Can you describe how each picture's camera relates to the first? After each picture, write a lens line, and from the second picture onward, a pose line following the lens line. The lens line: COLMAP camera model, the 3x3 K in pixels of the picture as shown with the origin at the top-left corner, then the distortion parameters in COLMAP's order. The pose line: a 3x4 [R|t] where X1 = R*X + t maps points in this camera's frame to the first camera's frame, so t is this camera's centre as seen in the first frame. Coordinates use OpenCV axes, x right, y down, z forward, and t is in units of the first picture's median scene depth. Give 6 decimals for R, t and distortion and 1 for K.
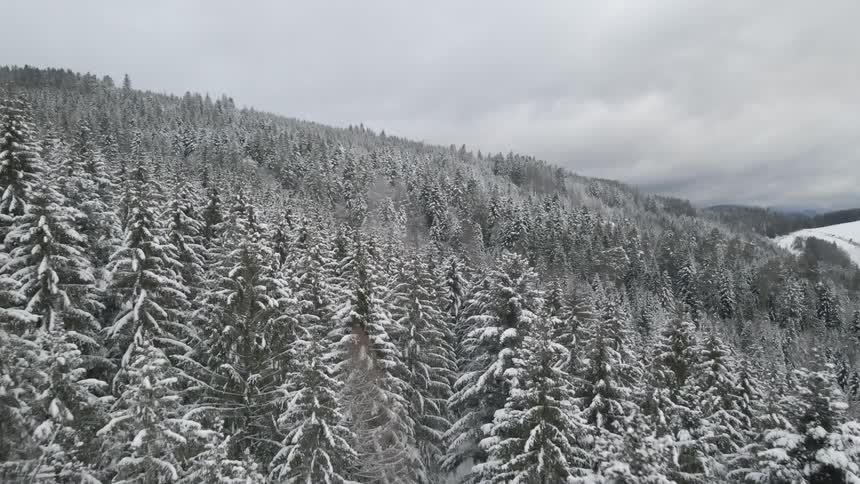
lens RADIAL K [[642.2, 0, 430.0], [0, 642.2, 242.1], [0, 0, 1]] dist [-0.000308, 0.001981]
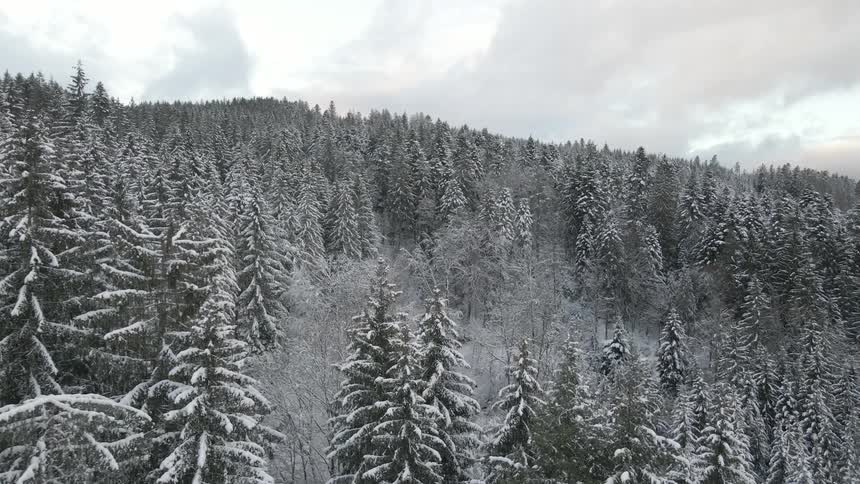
lens RADIAL K [[642.2, 0, 430.0], [0, 642.2, 242.8], [0, 0, 1]] dist [-0.000308, 0.001981]
pose [[0.914957, -0.000635, -0.403551, 0.112050], [-0.028043, 0.997481, -0.065151, 0.025369], [0.402576, 0.070927, 0.912635, 0.369502]]
